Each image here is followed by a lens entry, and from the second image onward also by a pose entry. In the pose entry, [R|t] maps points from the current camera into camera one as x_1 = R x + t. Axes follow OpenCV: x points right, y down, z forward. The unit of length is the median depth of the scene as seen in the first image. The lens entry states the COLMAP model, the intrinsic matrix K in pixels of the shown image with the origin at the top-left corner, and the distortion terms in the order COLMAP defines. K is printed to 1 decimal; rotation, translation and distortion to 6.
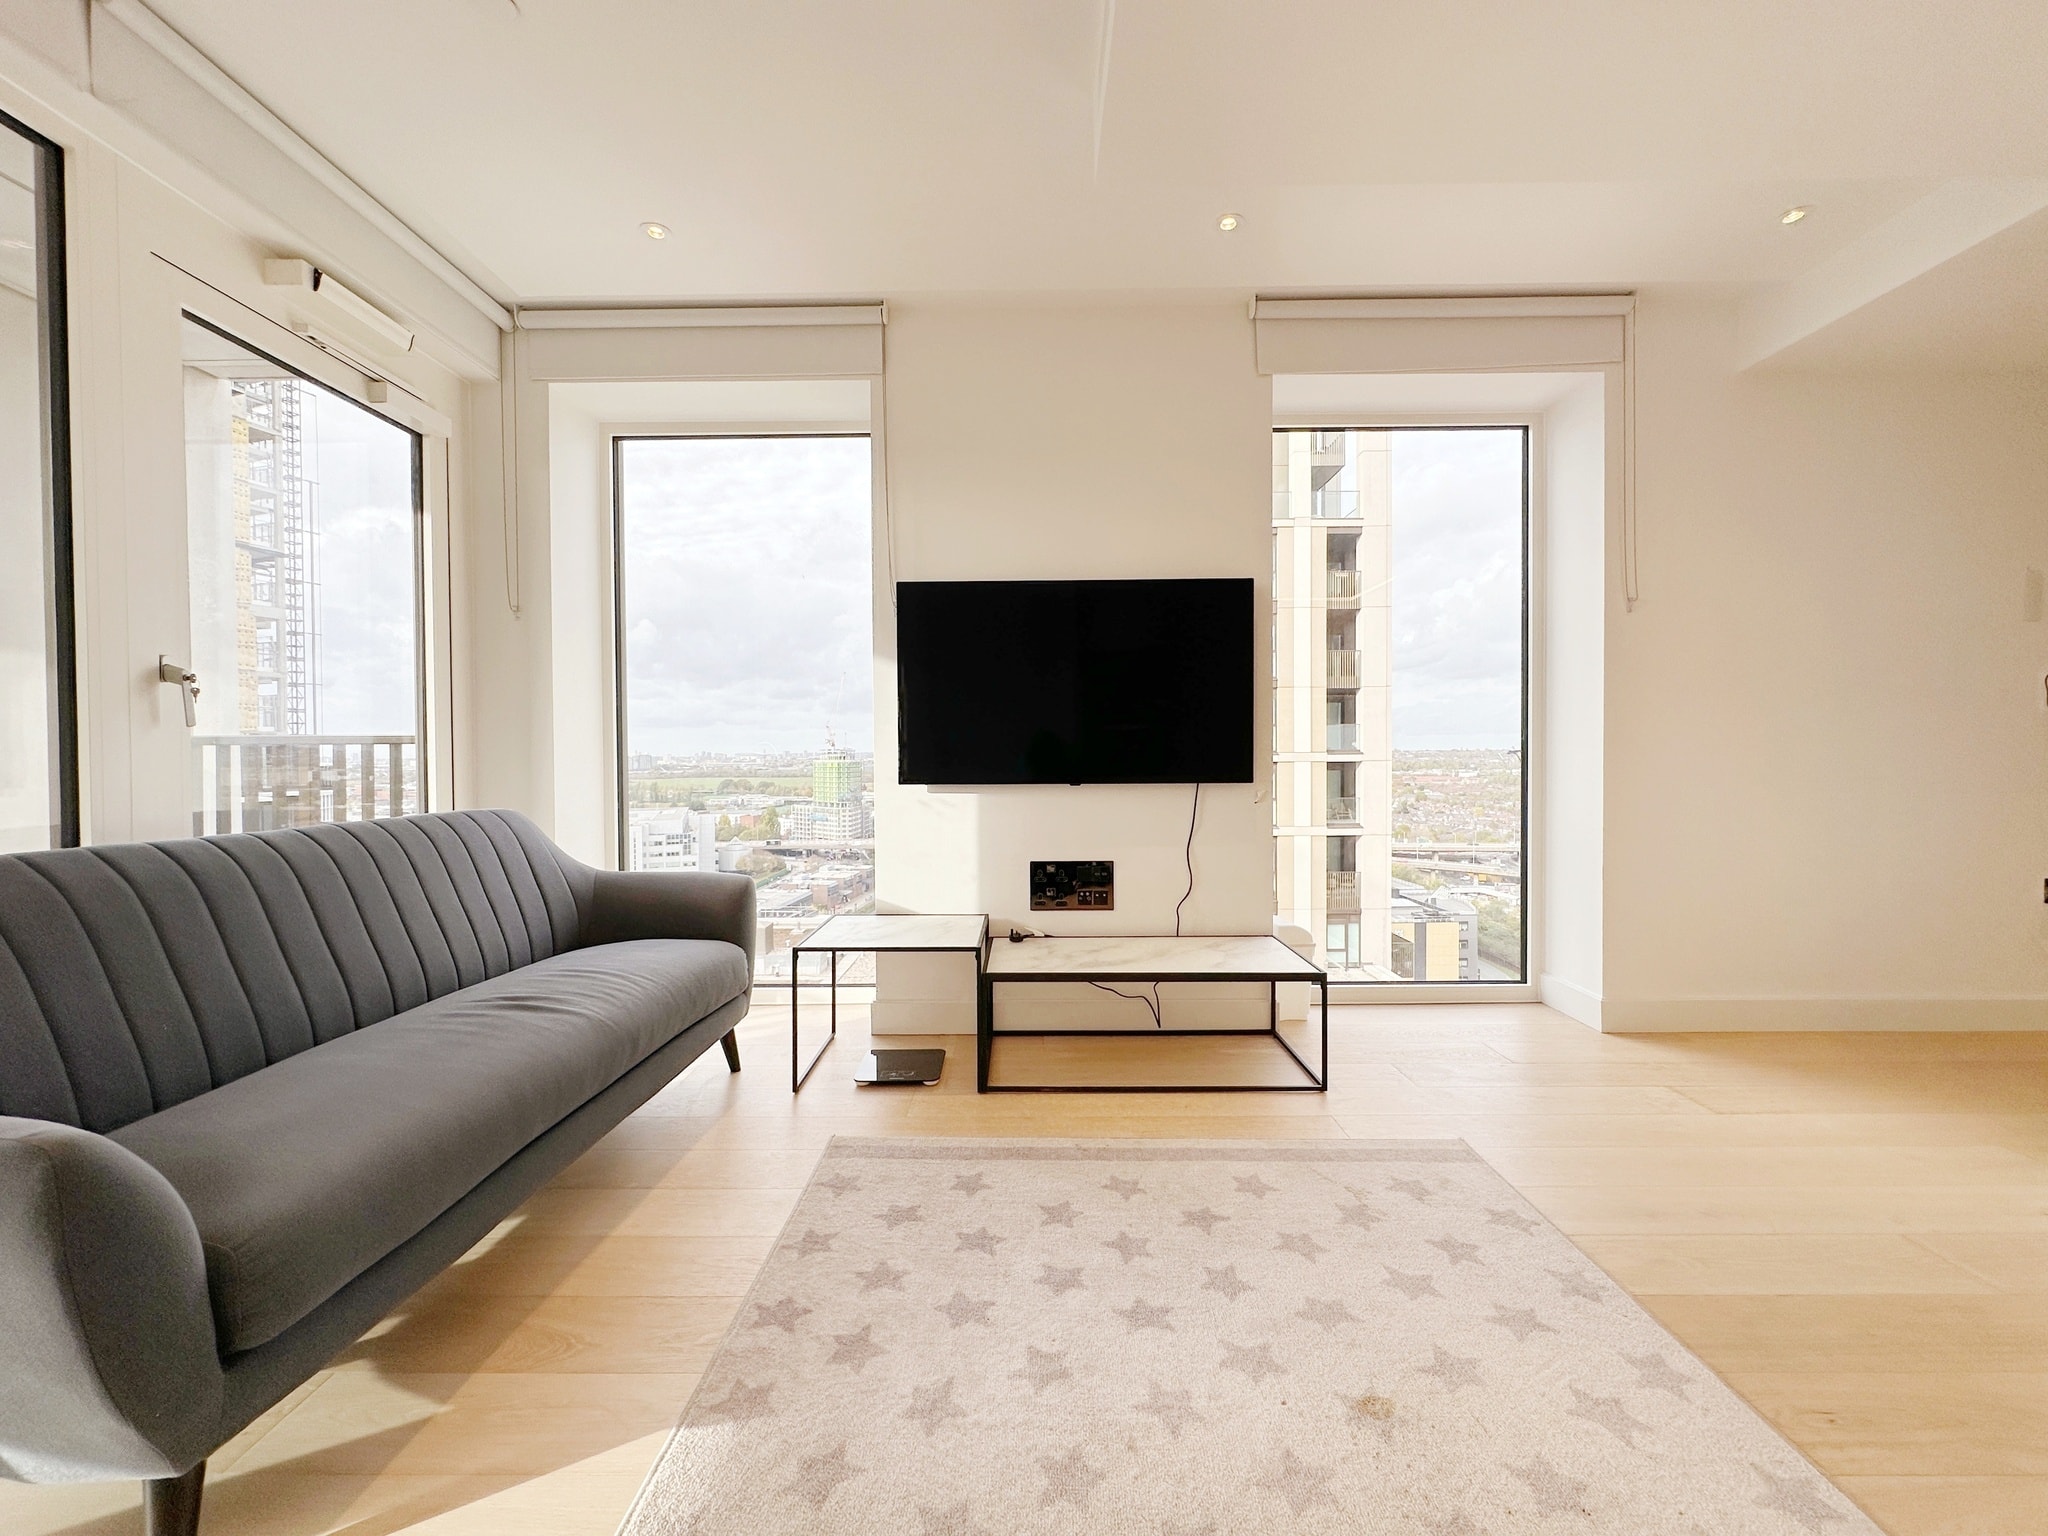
lens RADIAL K [[817.0, 0, 1023.7], [0, 817.0, 768.1], [0, 0, 1]] dist [-0.002355, 0.000417]
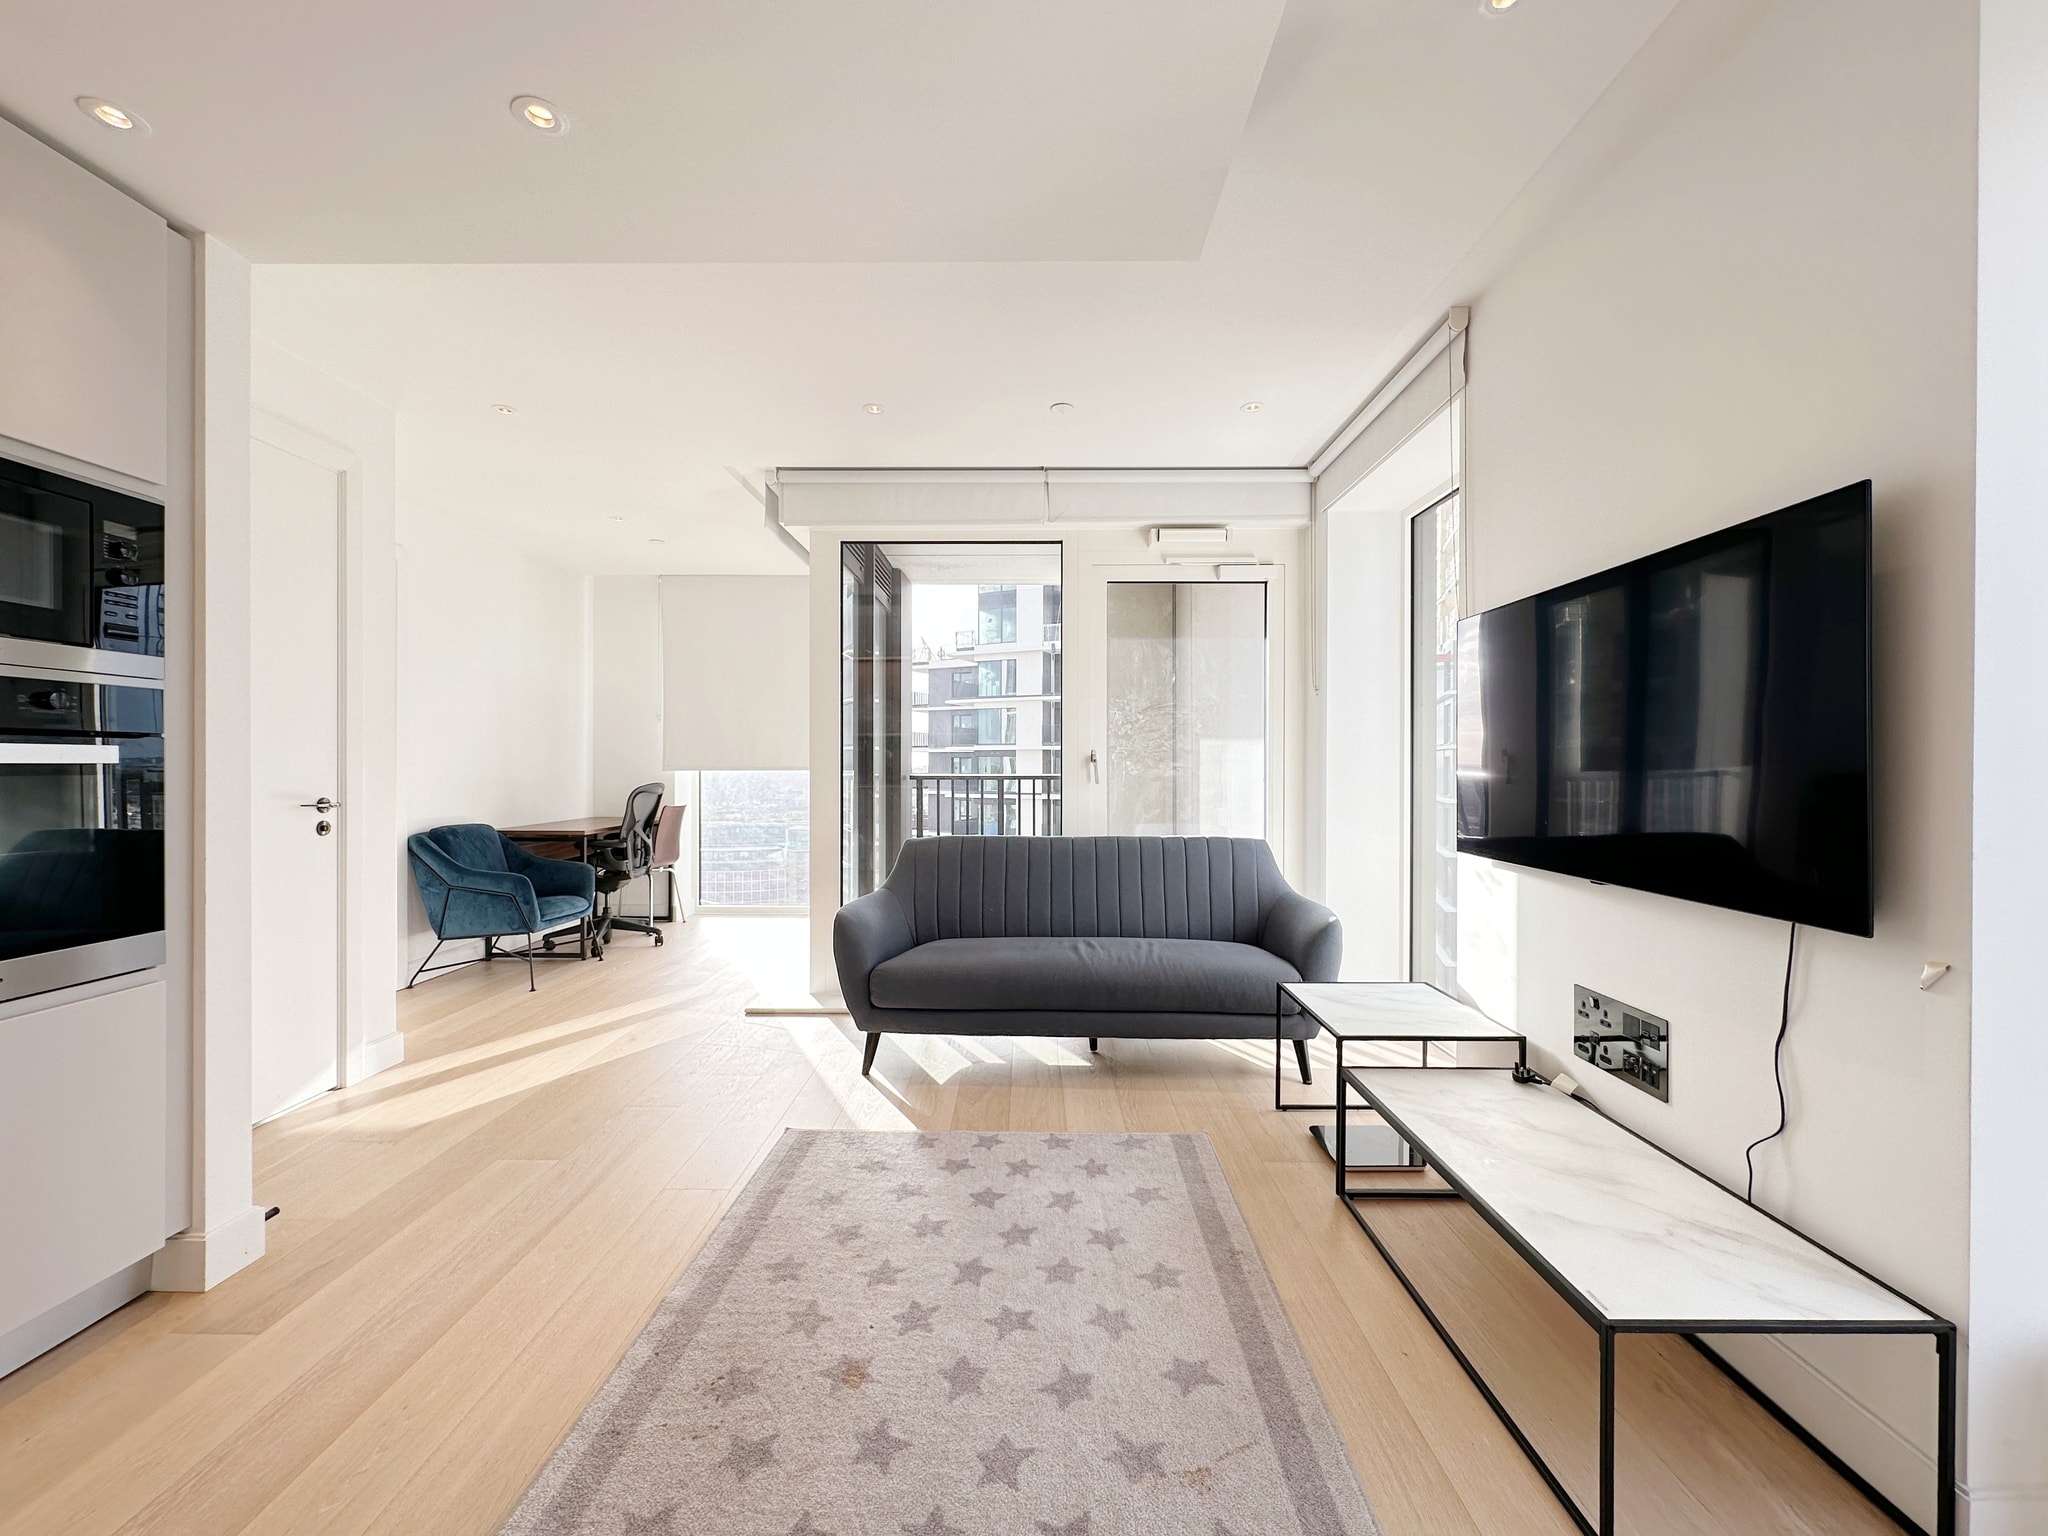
lens RADIAL K [[817.0, 0, 1023.7], [0, 817.0, 768.5], [0, 0, 1]] dist [-0.002355, 0.000417]
pose [[0.000014, 0.009103, -0.999959, 0.780733], [-0.017784, 0.999800, 0.009101, -0.075317], [0.999842, 0.017783, 0.000176, 0.581539]]
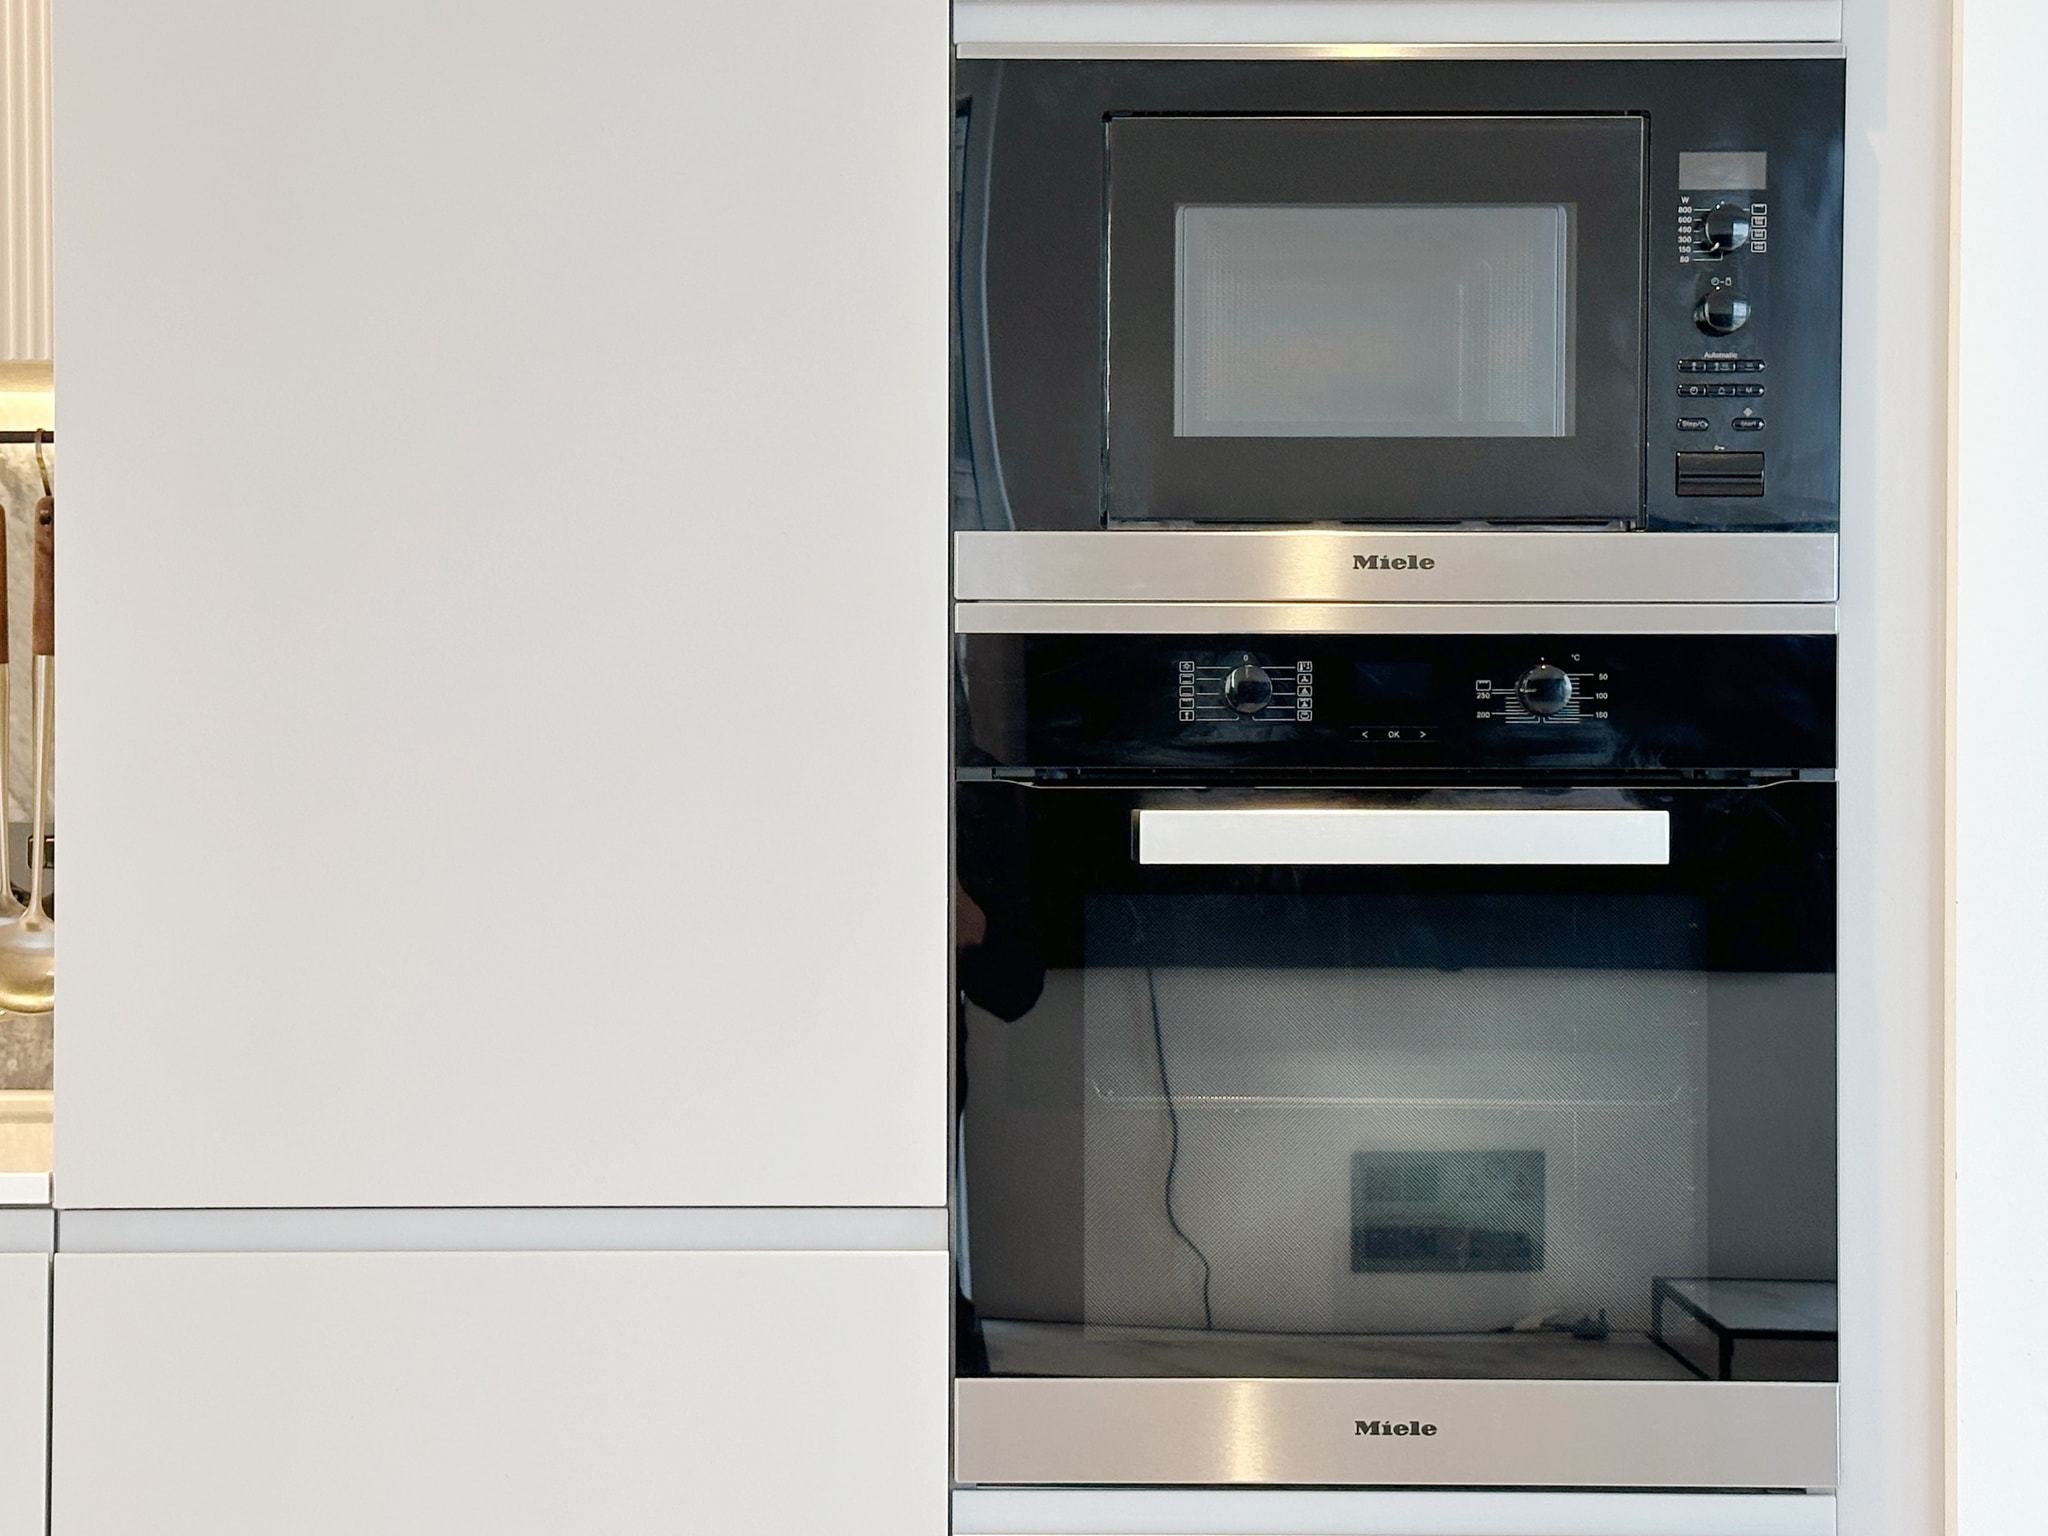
lens RADIAL K [[3597.6, 0, 1022.1], [0, 3597.6, 763.1], [0, 0, 1]] dist [0.250705, 0.000000]
pose [[-0.999578, 0.002155, -0.028961, 0.363670], [0.001724, 0.999887, 0.014910, -0.101716], [0.028990, 0.014854, -0.999469, 0.824267]]
